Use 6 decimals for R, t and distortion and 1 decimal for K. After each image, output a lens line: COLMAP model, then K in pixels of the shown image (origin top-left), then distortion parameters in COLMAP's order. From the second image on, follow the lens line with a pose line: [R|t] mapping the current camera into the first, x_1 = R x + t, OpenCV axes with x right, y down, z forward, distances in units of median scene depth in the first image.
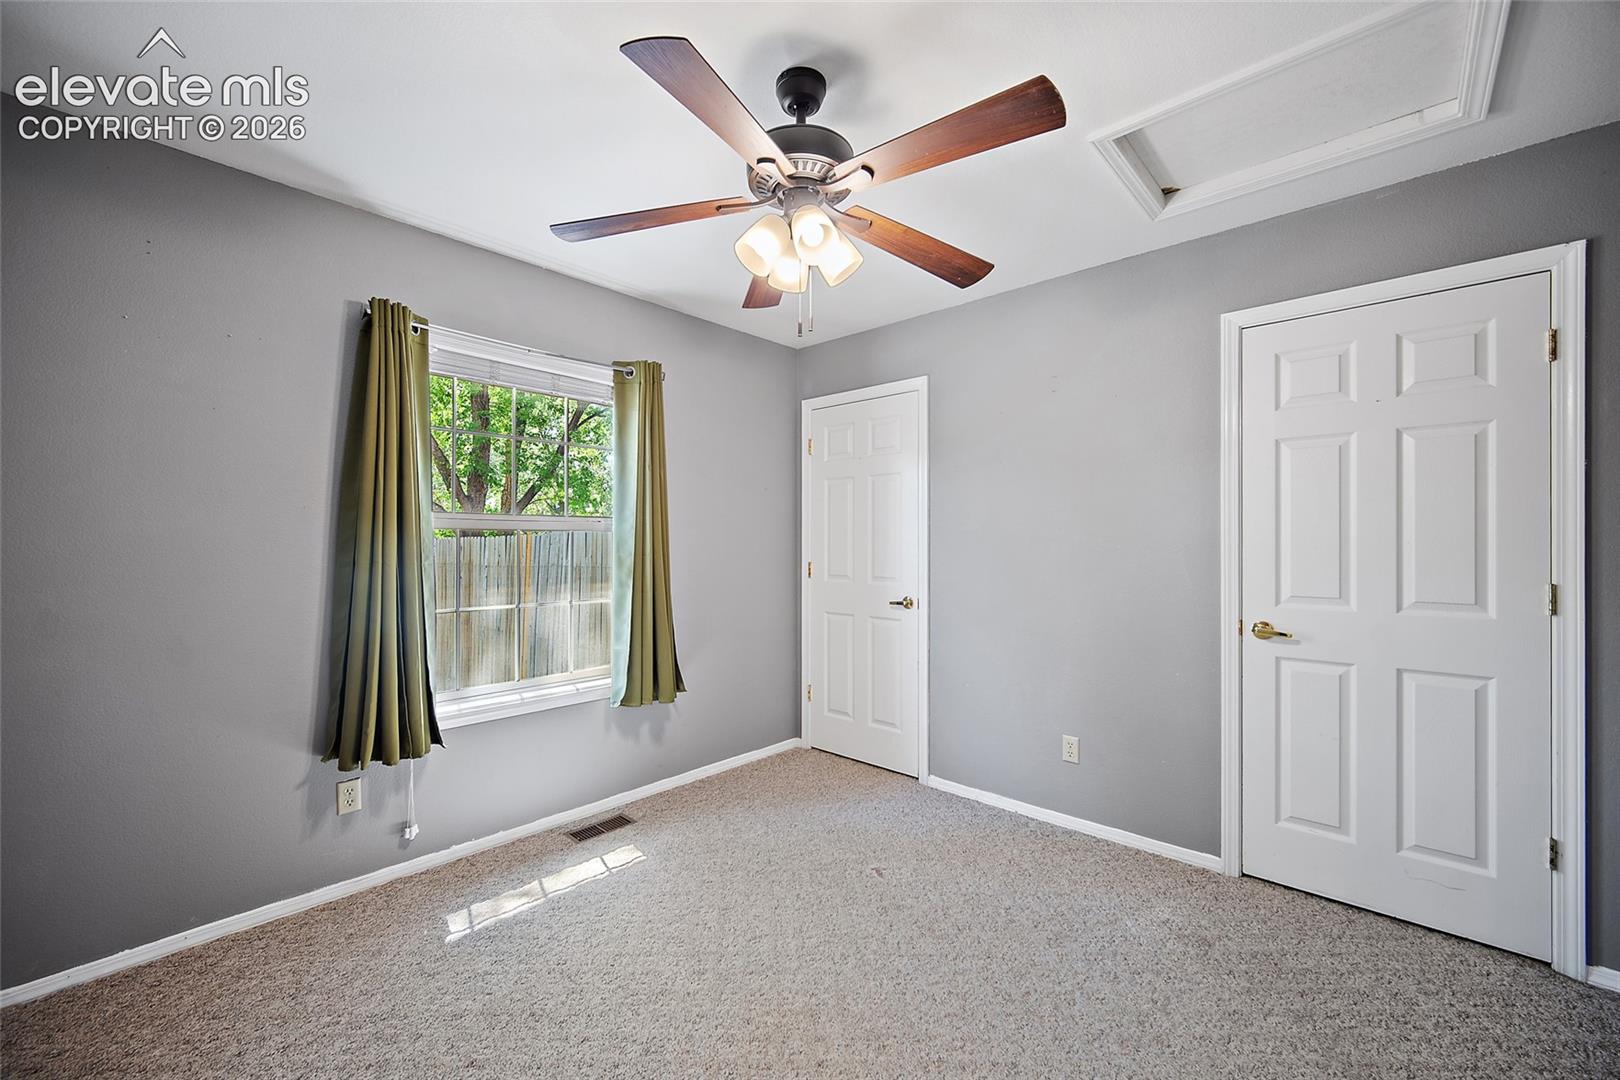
lens RADIAL K [[640.5, 0, 797.3], [0, 640.5, 541.6], [0, 0, 1]] dist [-0.002732, 0.000814]
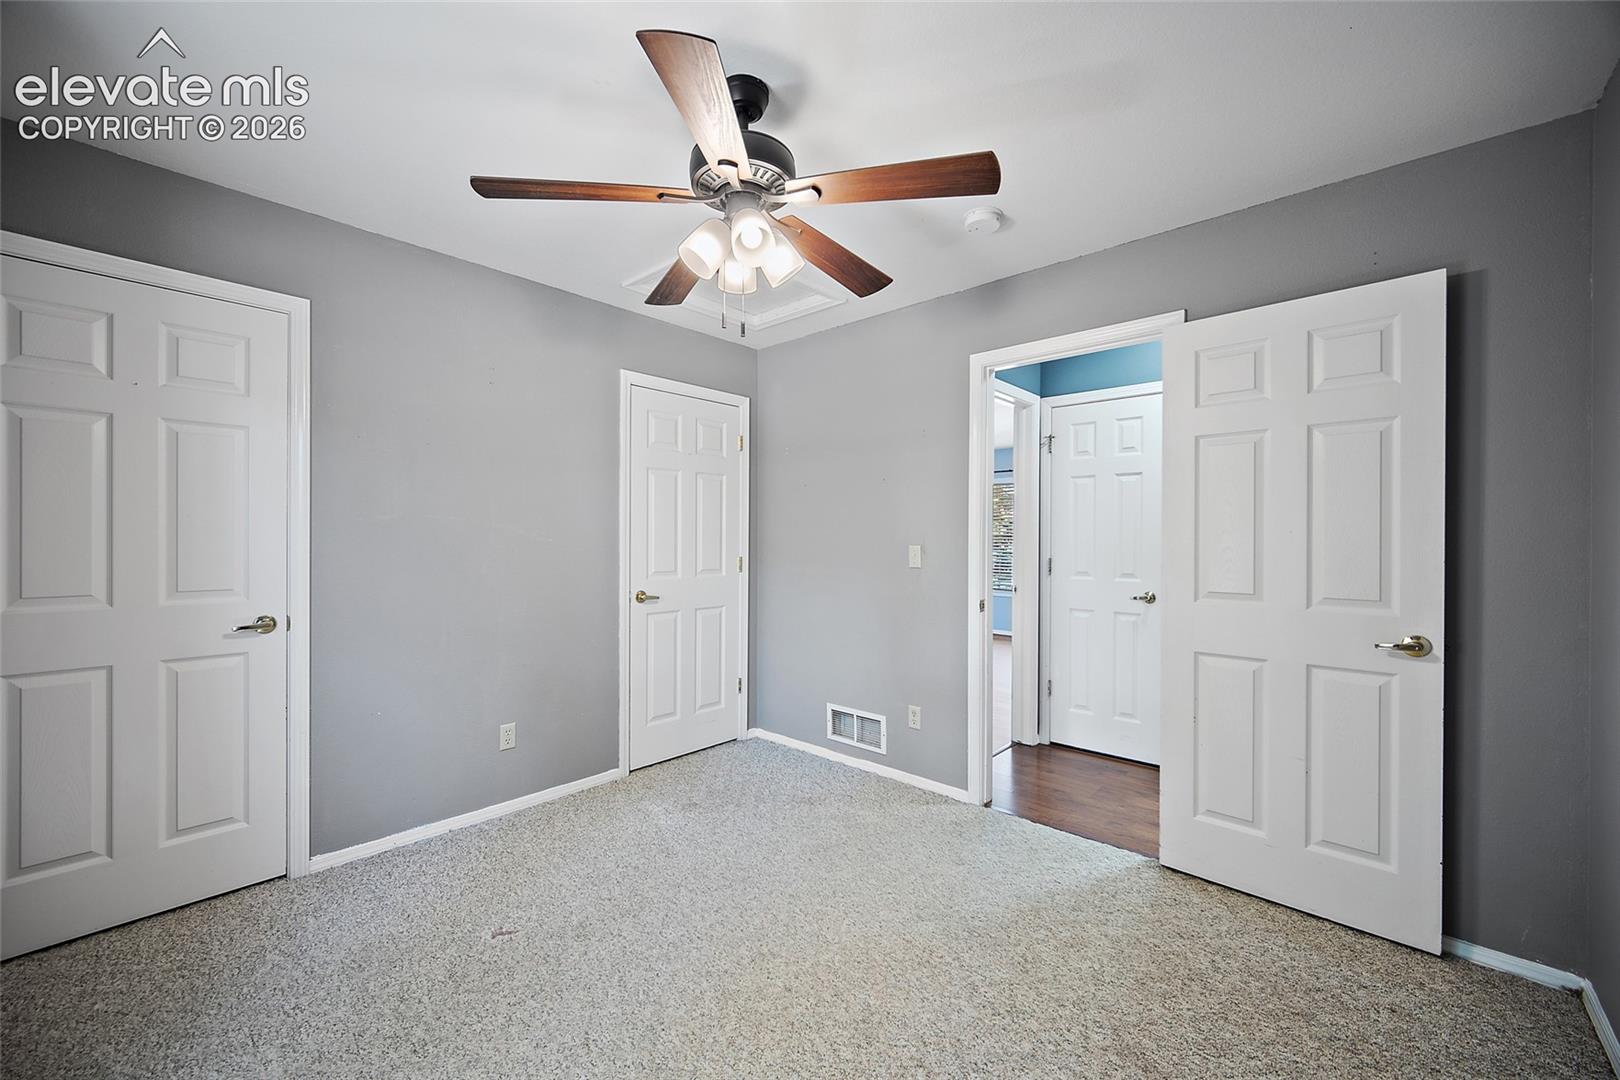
lens RADIAL K [[640.5, 0, 799.0], [0, 640.5, 539.4], [0, 0, 1]] dist [-0.002732, 0.000814]
pose [[-0.006641, -0.002748, 0.999974, -0.577507], [-0.006283, 0.999977, 0.002706, 0.001193], [-0.999958, -0.006265, -0.006658, 0.514720]]
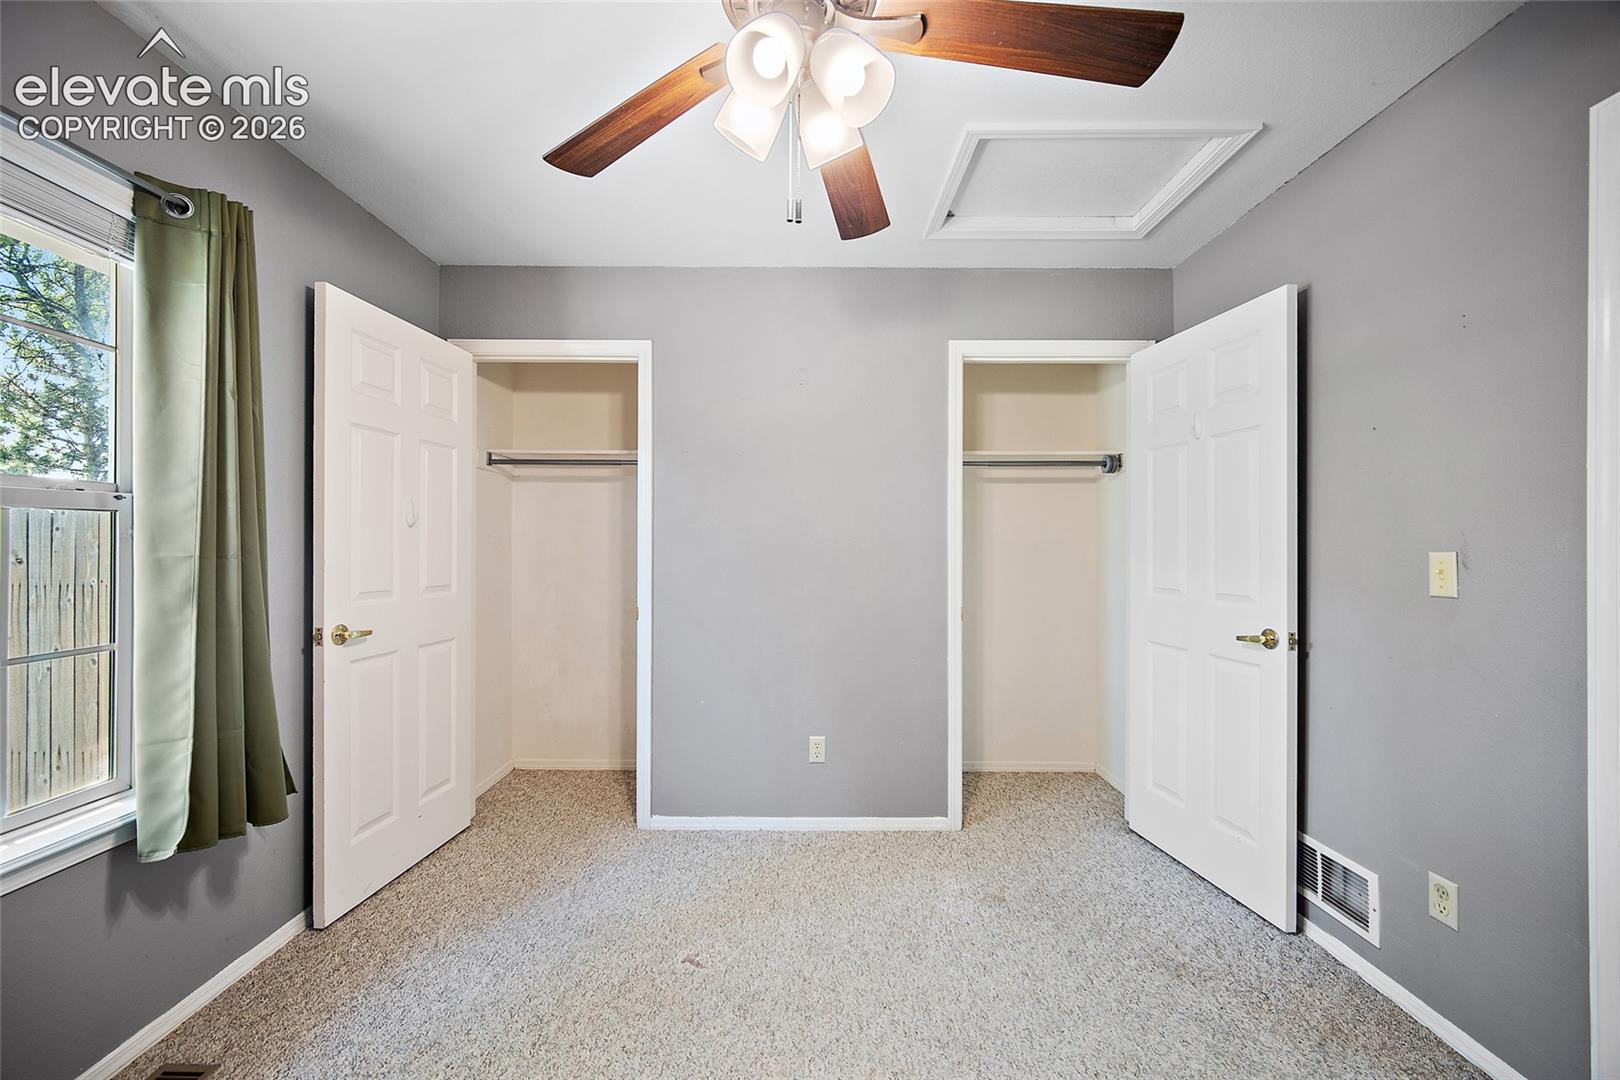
lens RADIAL K [[640.5, 0, 799.3], [0, 640.5, 545.7], [0, 0, 1]] dist [-0.002732, 0.000814]
pose [[0.731160, 0.001521, 0.682204, -0.253497], [-0.003797, 0.999991, 0.001840, 0.008477], [-0.682195, -0.003935, 0.731159, 0.286357]]
